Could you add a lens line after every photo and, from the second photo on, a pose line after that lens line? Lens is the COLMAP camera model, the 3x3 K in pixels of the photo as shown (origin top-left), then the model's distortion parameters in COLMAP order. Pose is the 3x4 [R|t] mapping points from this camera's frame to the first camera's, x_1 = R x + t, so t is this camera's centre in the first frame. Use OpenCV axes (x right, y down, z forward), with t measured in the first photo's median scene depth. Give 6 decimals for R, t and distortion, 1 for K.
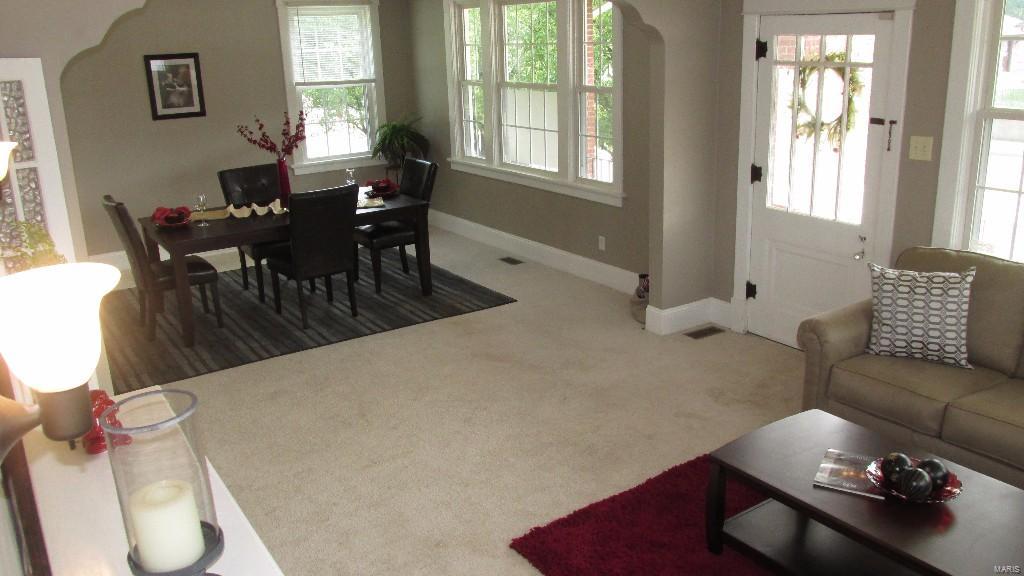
lens RADIAL K [[856.9, 0, 510.6], [0, 856.9, 283.9], [0, 0, 1]] dist [-0.033554, 0.006708]
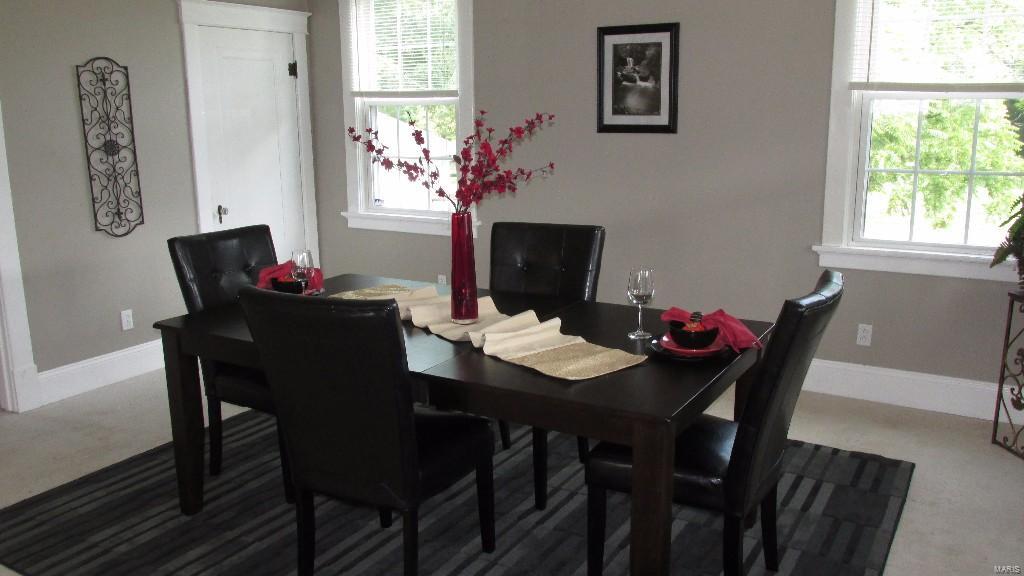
lens RADIAL K [[856.9, 0, 513.8], [0, 856.9, 287.2], [0, 0, 1]] dist [-0.033554, 0.006708]
pose [[0.438786, 0.218021, -0.871742, 0.122160], [-0.261364, 0.959143, 0.108324, -0.134452], [0.859742, 0.180311, 0.477841, 0.664143]]
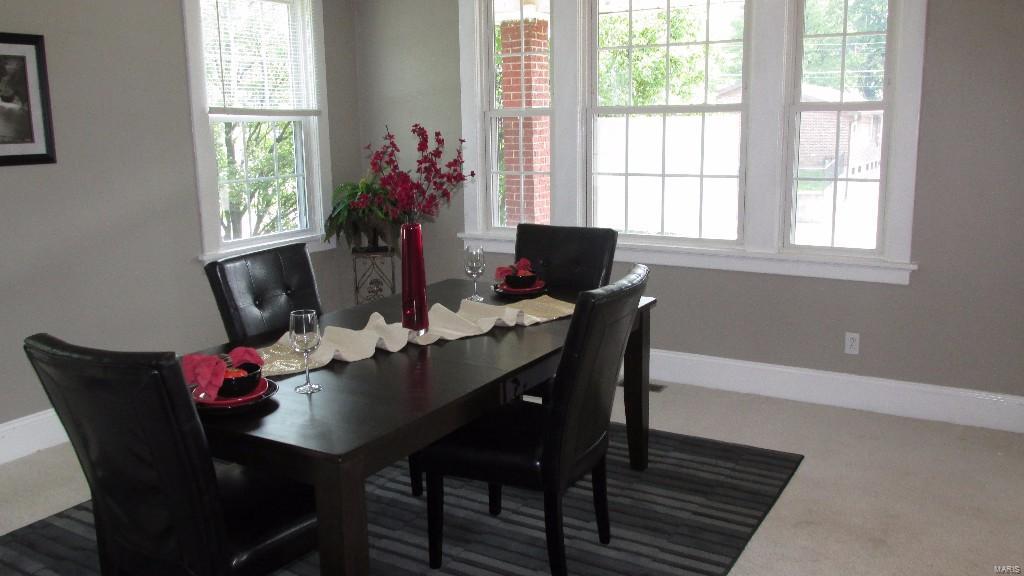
lens RADIAL K [[856.9, 0, 491.7], [0, 856.9, 286.5], [0, 0, 1]] dist [-0.033554, 0.006708]
pose [[0.903603, -0.064491, 0.423489, -0.350116], [0.108555, 0.990806, -0.080739, -0.059612], [-0.414389, 0.118927, 0.902296, 0.467862]]
